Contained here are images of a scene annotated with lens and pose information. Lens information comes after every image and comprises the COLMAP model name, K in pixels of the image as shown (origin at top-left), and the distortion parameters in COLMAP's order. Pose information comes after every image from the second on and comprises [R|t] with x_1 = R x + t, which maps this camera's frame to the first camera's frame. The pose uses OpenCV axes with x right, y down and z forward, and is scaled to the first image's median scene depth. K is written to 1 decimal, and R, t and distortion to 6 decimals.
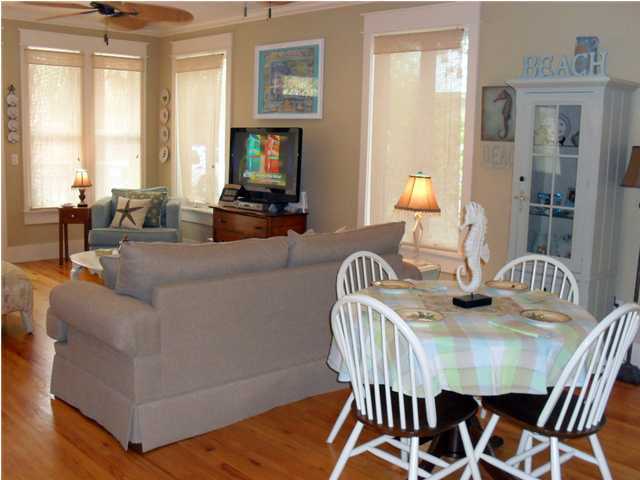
lens RADIAL K [[691.1, 0, 320.0], [0, 691.1, 240.0], [0, 0, 1]] dist [-0.198552, 0.251495]
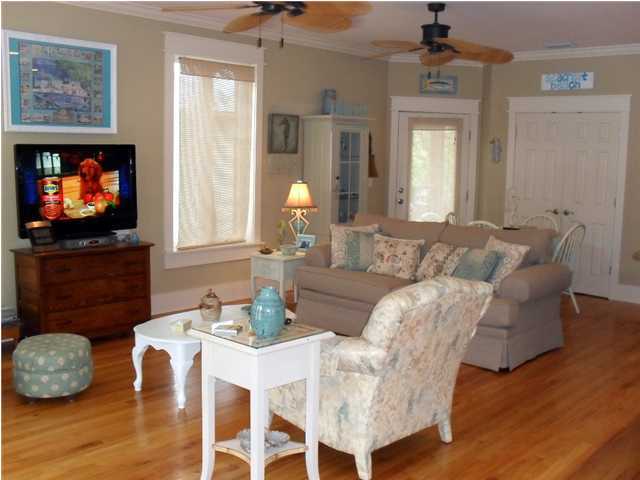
lens RADIAL K [[691.1, 0, 320.0], [0, 691.1, 240.0], [0, 0, 1]] dist [-0.198552, 0.251495]
pose [[-0.072239, -0.139814, 0.987539, -0.925299], [0.143088, 0.978431, 0.148992, -0.136188], [-0.987070, 0.152068, -0.050675, 0.811655]]
